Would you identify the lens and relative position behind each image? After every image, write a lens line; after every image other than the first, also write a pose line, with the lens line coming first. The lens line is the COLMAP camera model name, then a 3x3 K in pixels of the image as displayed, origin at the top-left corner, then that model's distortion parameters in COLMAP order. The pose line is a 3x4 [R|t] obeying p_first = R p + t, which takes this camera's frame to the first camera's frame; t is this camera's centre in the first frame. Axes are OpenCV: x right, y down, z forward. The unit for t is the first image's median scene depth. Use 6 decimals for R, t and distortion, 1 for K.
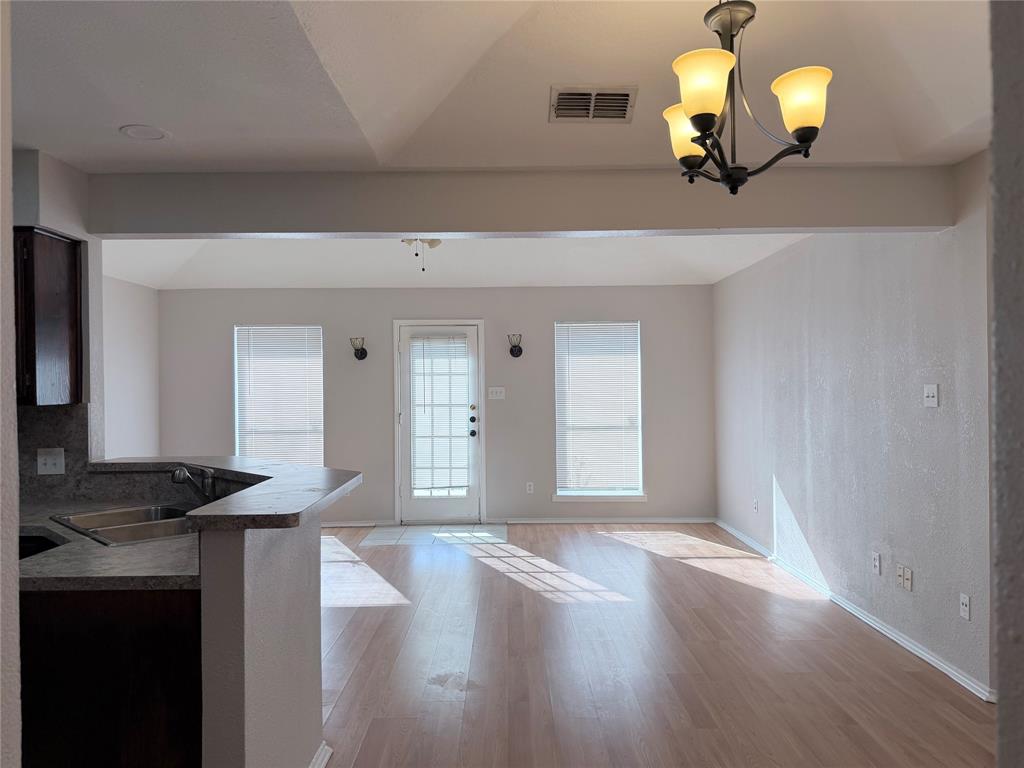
lens RADIAL K [[714.5, 0, 523.2], [0, 714.5, 383.1], [0, 0, 1]] dist [0.034846, -0.039846]
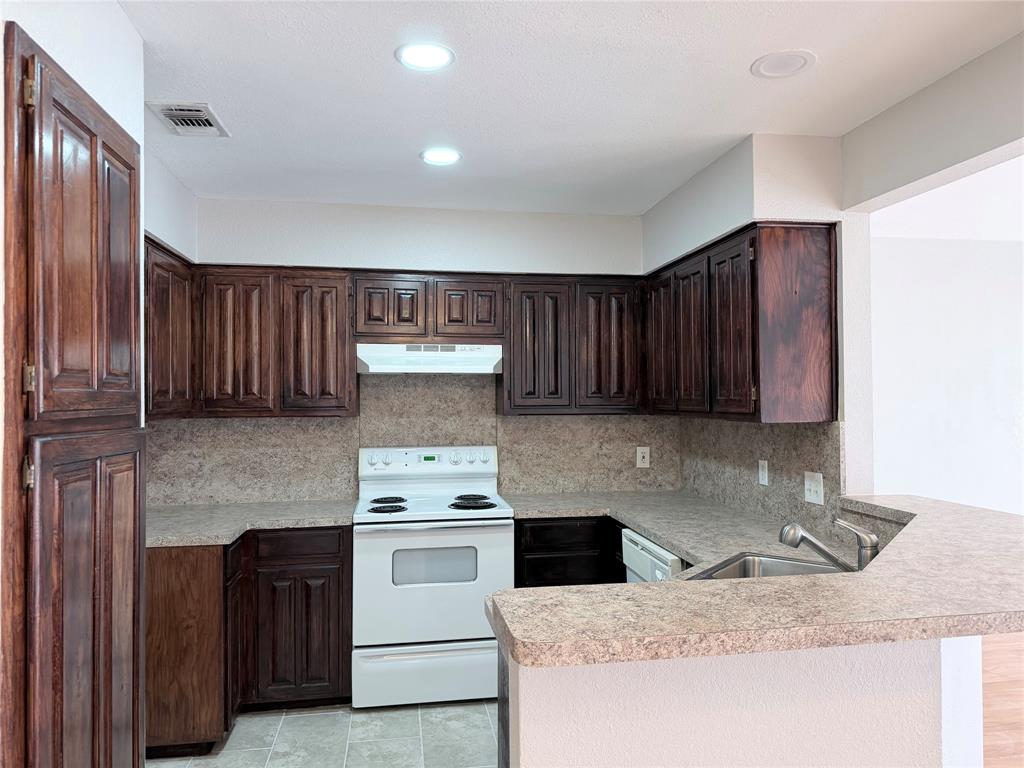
lens RADIAL K [[714.5, 0, 515.0], [0, 714.5, 382.9], [0, 0, 1]] dist [0.034846, -0.039846]
pose [[0.155828, -0.009497, -0.987739, 0.133629], [0.008350, 0.999931, -0.008297, -0.012094], [0.987749, -0.006955, 0.155897, 0.516403]]
